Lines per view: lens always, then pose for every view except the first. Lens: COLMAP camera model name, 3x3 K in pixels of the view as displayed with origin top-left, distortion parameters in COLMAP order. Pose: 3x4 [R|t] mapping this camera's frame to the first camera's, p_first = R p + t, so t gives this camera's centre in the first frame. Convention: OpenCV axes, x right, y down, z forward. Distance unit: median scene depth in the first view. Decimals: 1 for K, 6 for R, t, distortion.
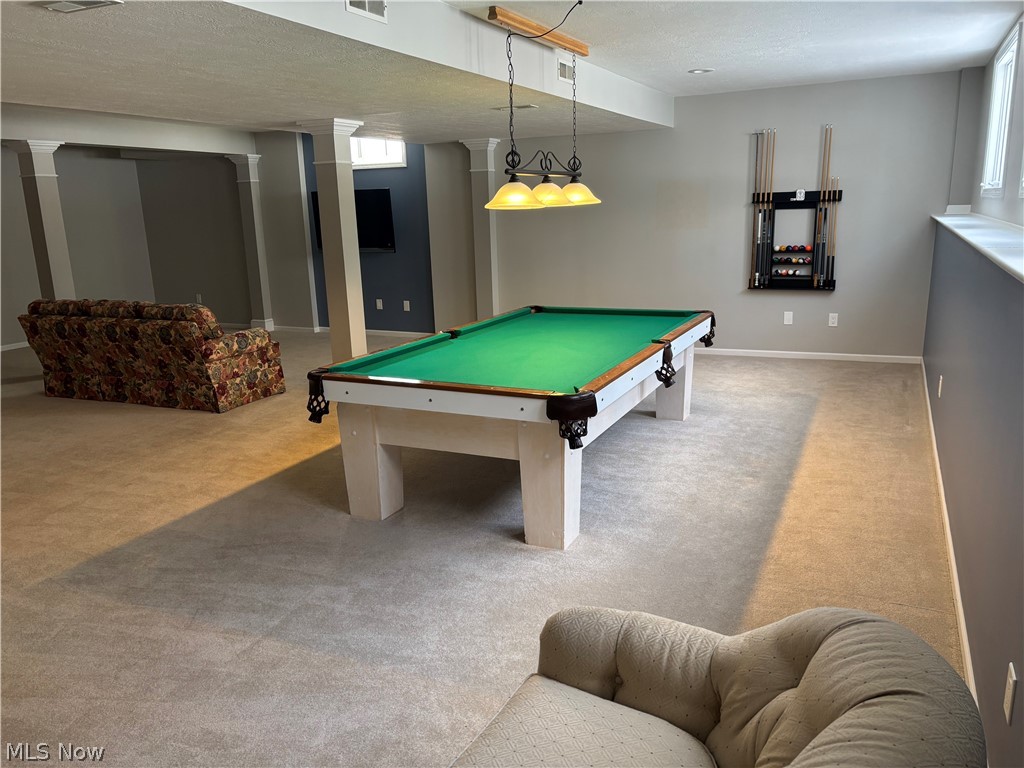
lens RADIAL K [[772.2, 0, 510.0], [0, 772.2, 383.8], [0, 0, 1]] dist [0.046435, -0.051952]
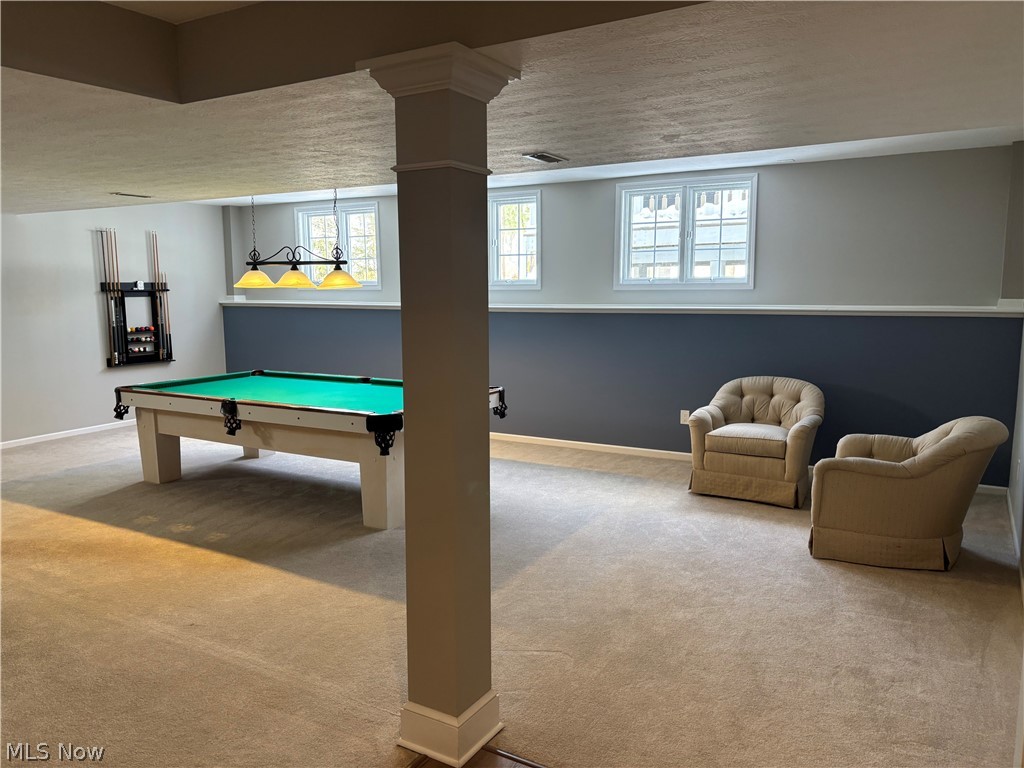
lens RADIAL K [[772.2, 0, 511.6], [0, 772.2, 385.0], [0, 0, 1]] dist [0.046435, -0.051952]
pose [[0.078667, -0.100378, 0.991835, -0.772937], [0.224499, 0.971145, 0.080478, -0.060527], [-0.971294, 0.216335, 0.098932, 0.351791]]
